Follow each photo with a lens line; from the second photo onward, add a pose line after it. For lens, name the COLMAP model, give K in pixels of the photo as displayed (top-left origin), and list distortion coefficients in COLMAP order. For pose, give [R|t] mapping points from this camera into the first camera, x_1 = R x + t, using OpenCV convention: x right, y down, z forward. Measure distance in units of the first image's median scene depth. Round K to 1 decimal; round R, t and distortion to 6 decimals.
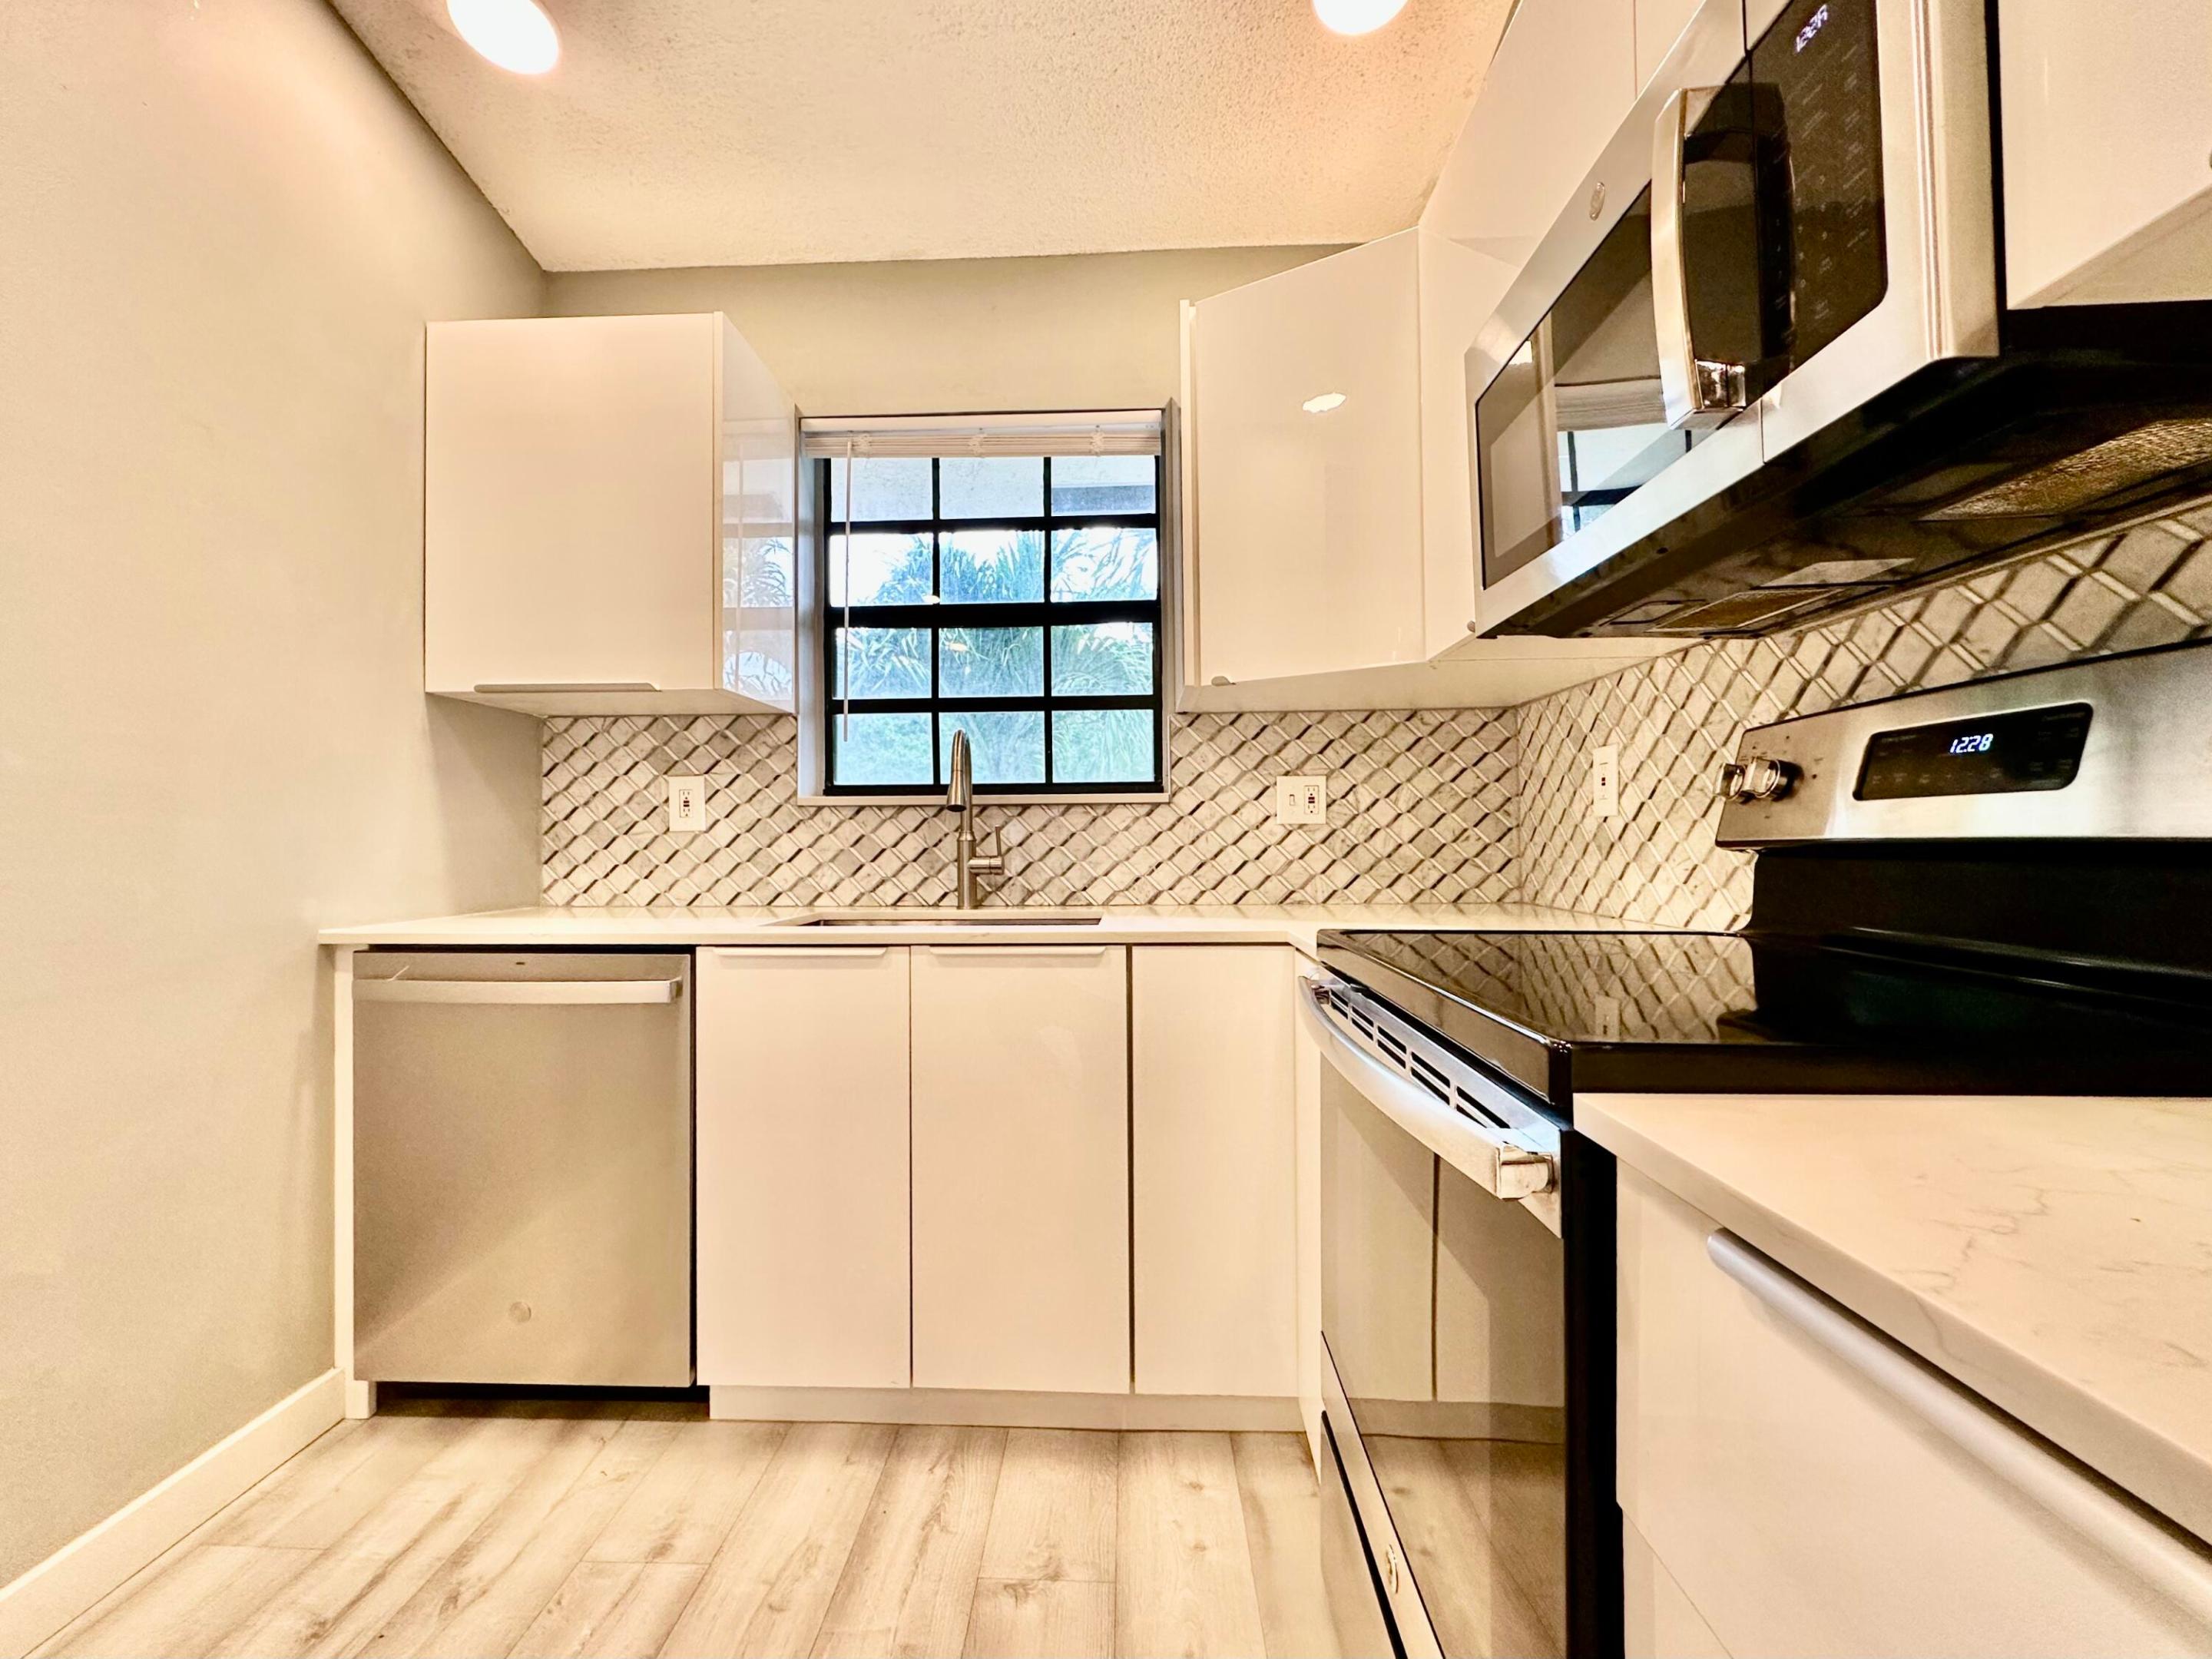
lens RADIAL K [[936.4, 0, 1093.0], [0, 936.4, 834.9], [0, 0, 1]] dist [-0.000668, 0.000454]
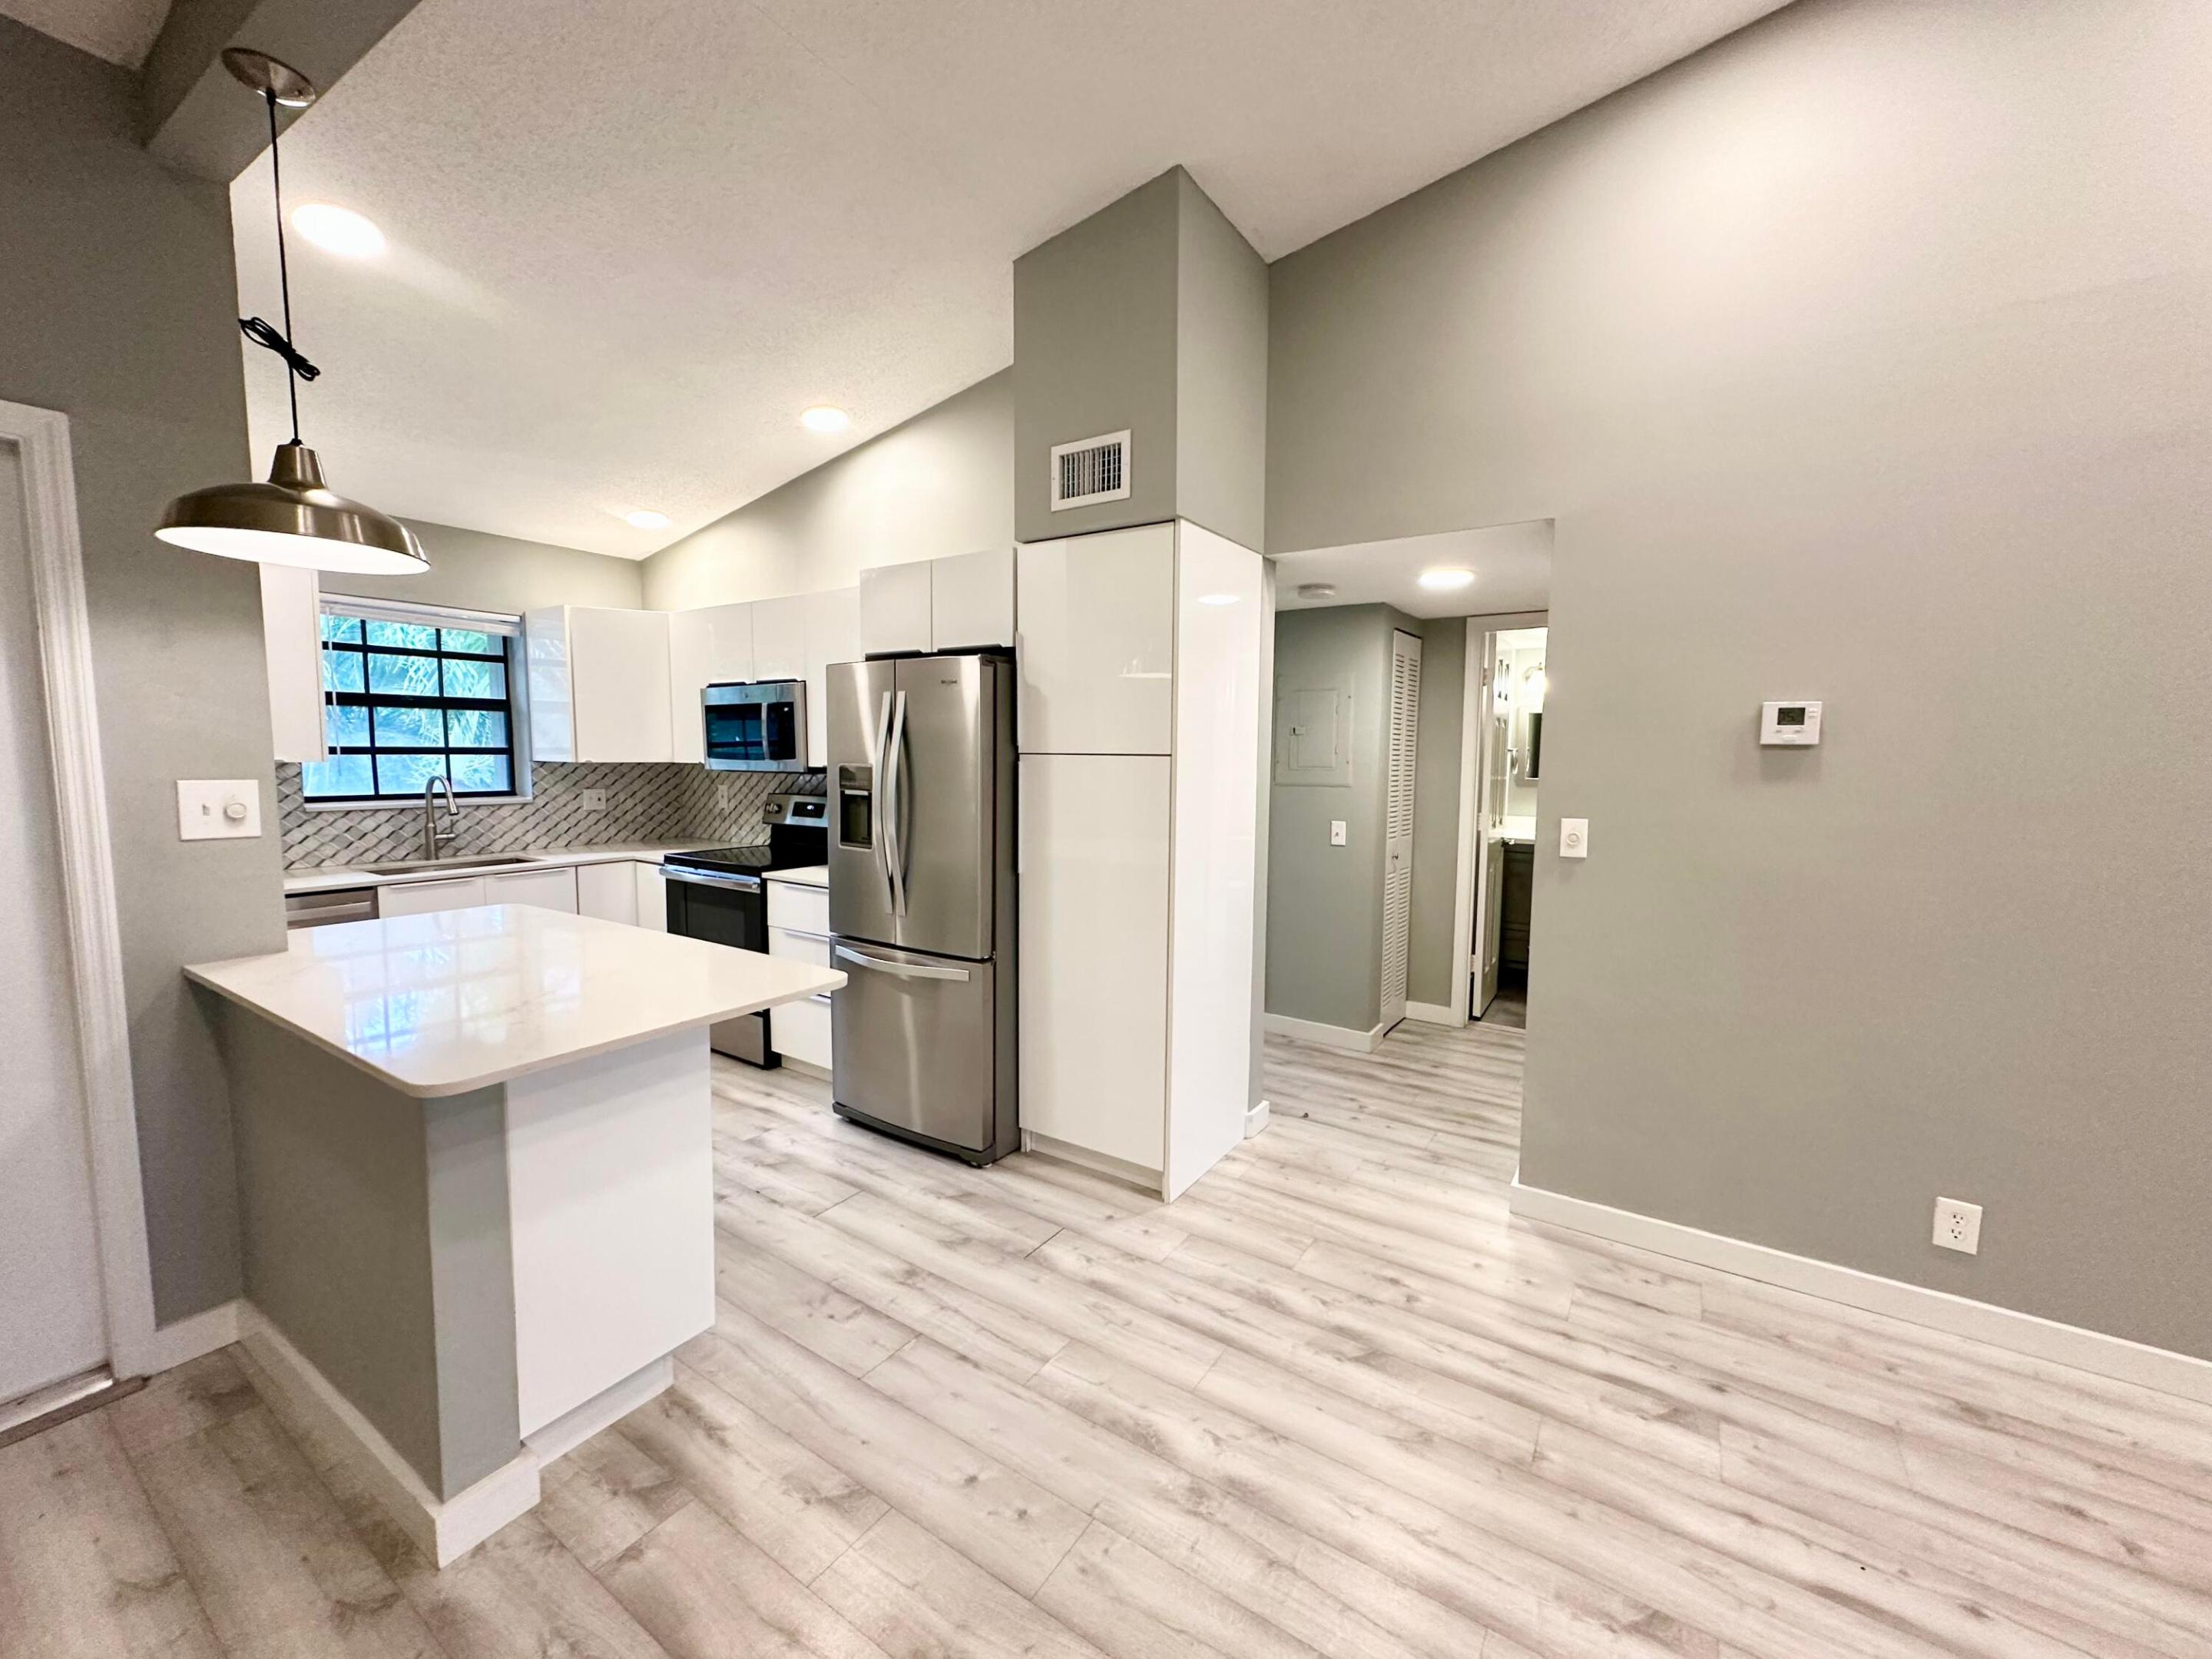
lens RADIAL K [[879.3, 0, 1108.3], [0, 879.3, 827.1], [0, 0, 1]] dist [-0.003235, 0.001001]
pose [[0.514380, -0.063886, 0.855179, -0.986196], [-0.018866, 0.996137, 0.085765, -0.179664], [-0.857355, -0.060250, 0.511188, -1.203659]]
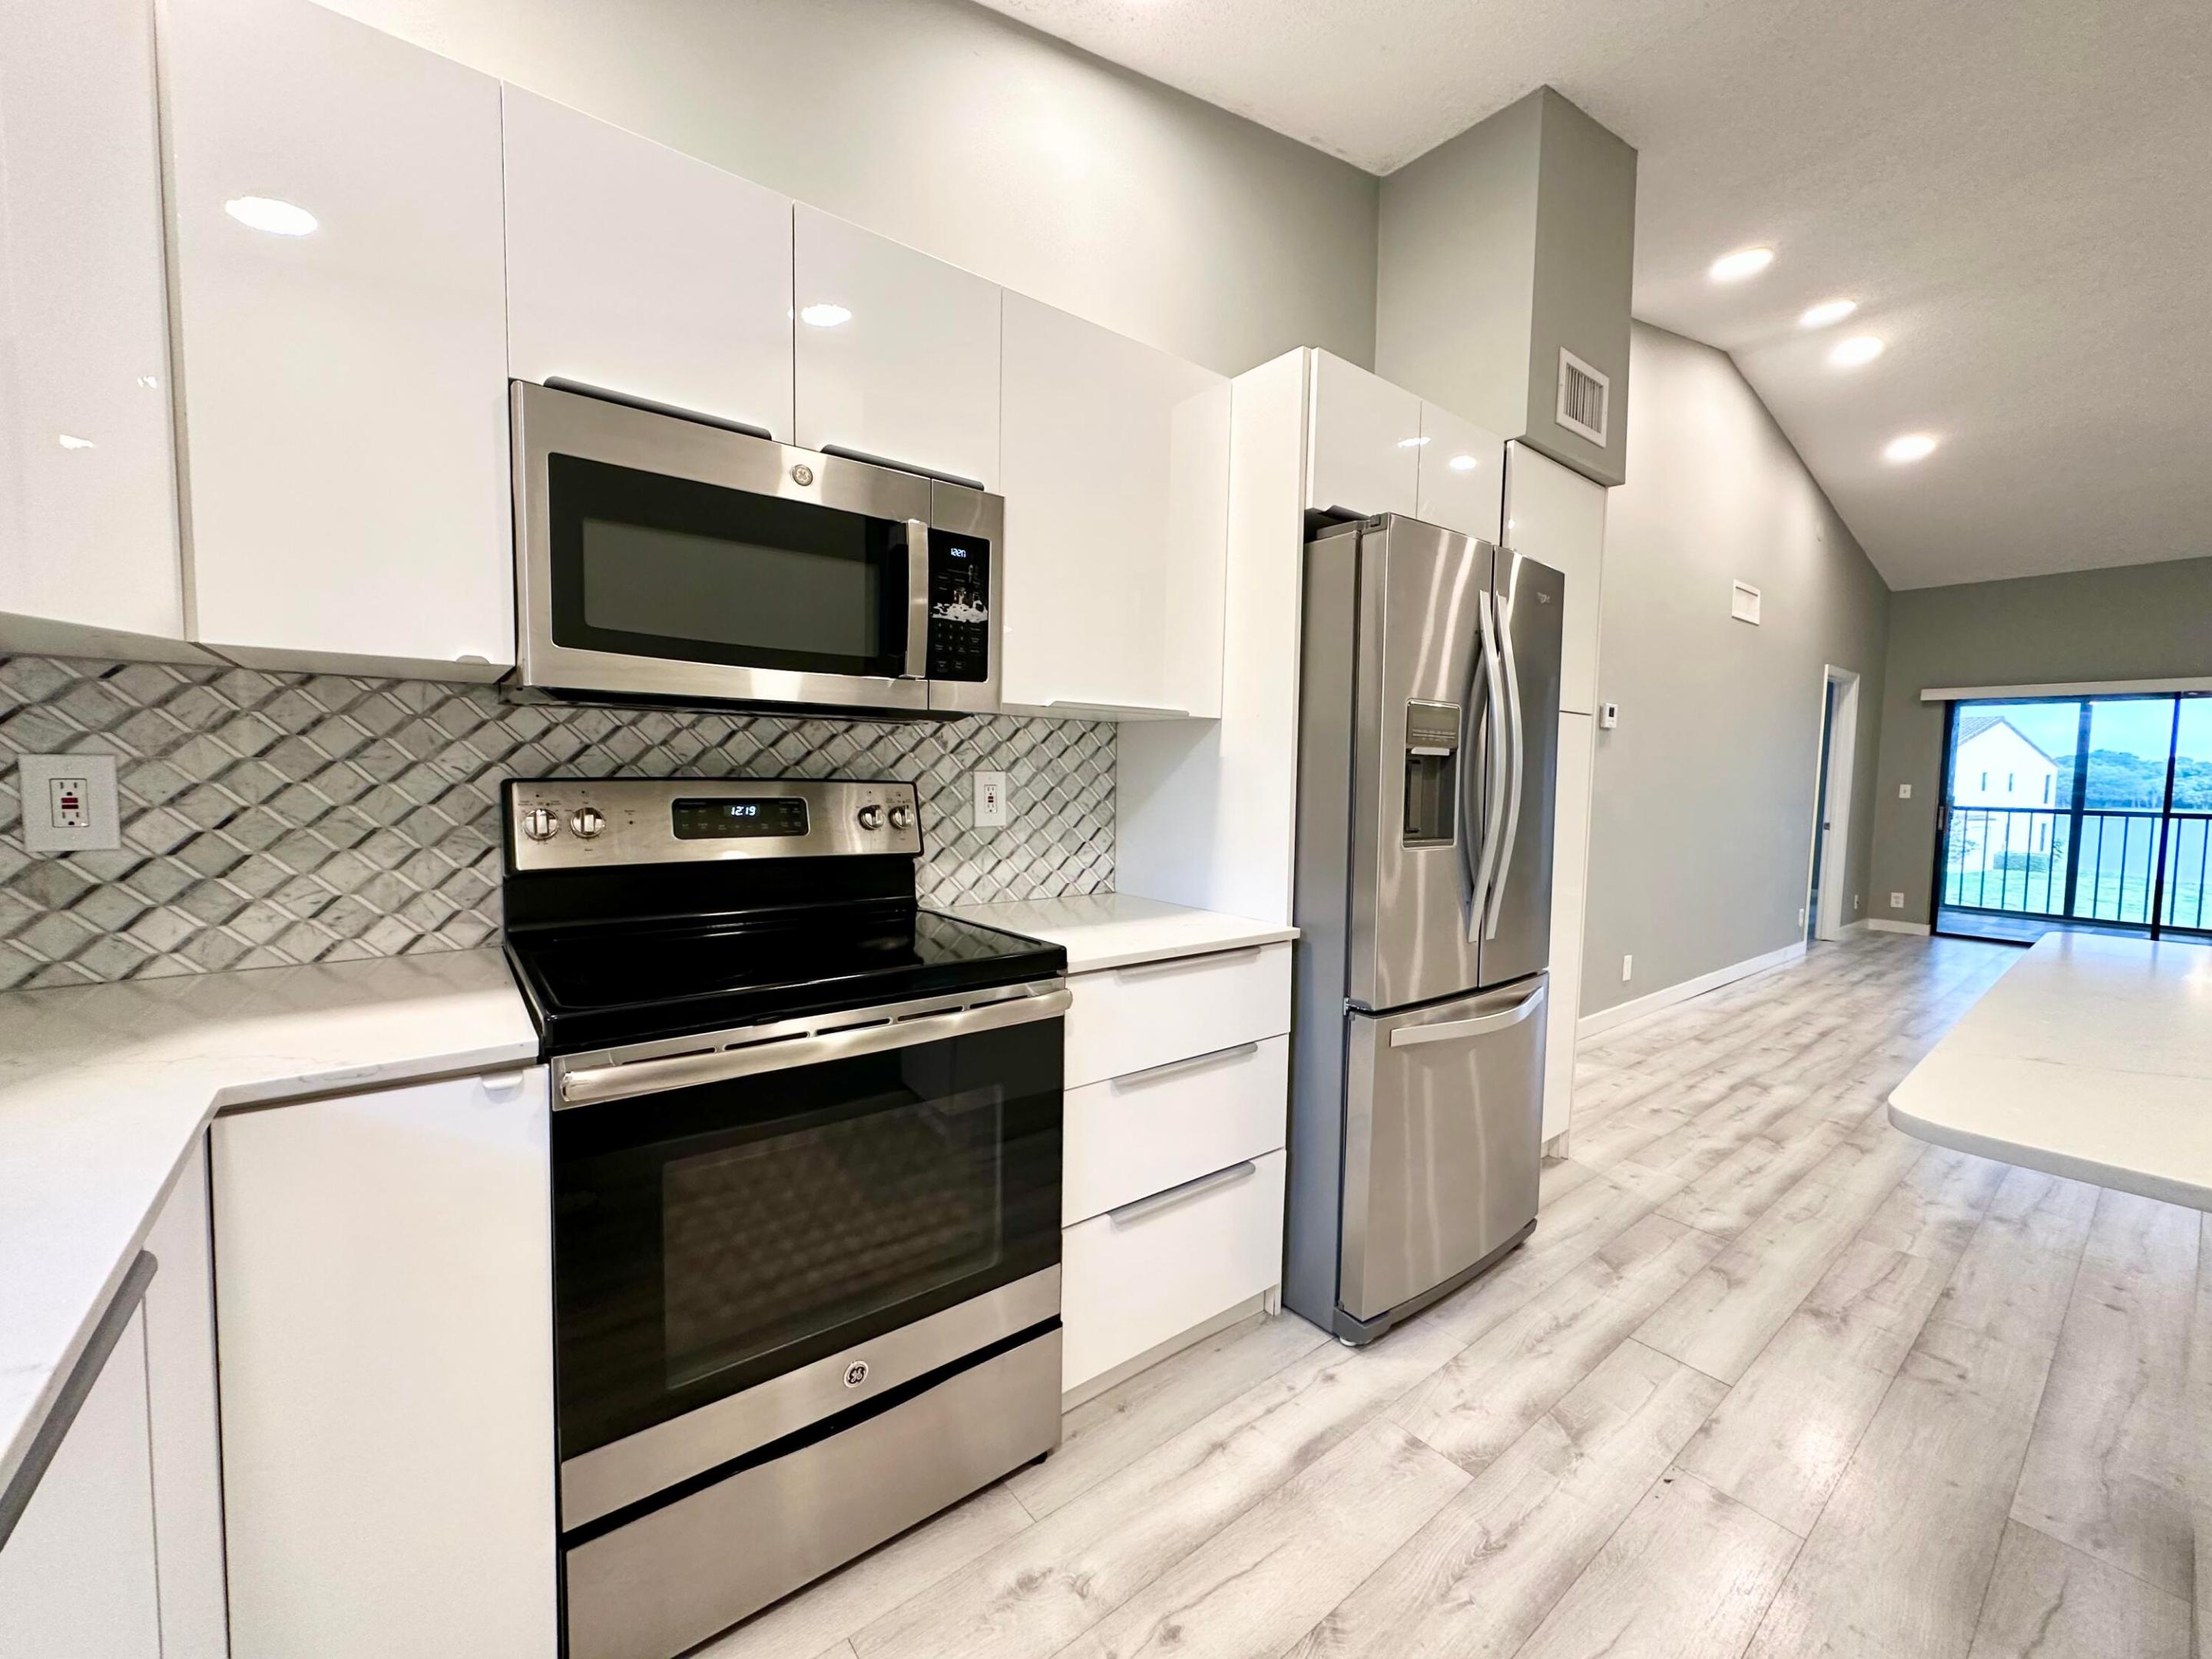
lens RADIAL K [[879.3, 0, 1107.9], [0, 879.3, 825.1], [0, 0, 1]] dist [-0.003235, 0.001001]
pose [[-0.652241, -0.051458, 0.756263, -0.401569], [-0.018572, 0.998478, 0.051922, -0.072647], [-0.757784, 0.019821, -0.652204, 0.666954]]
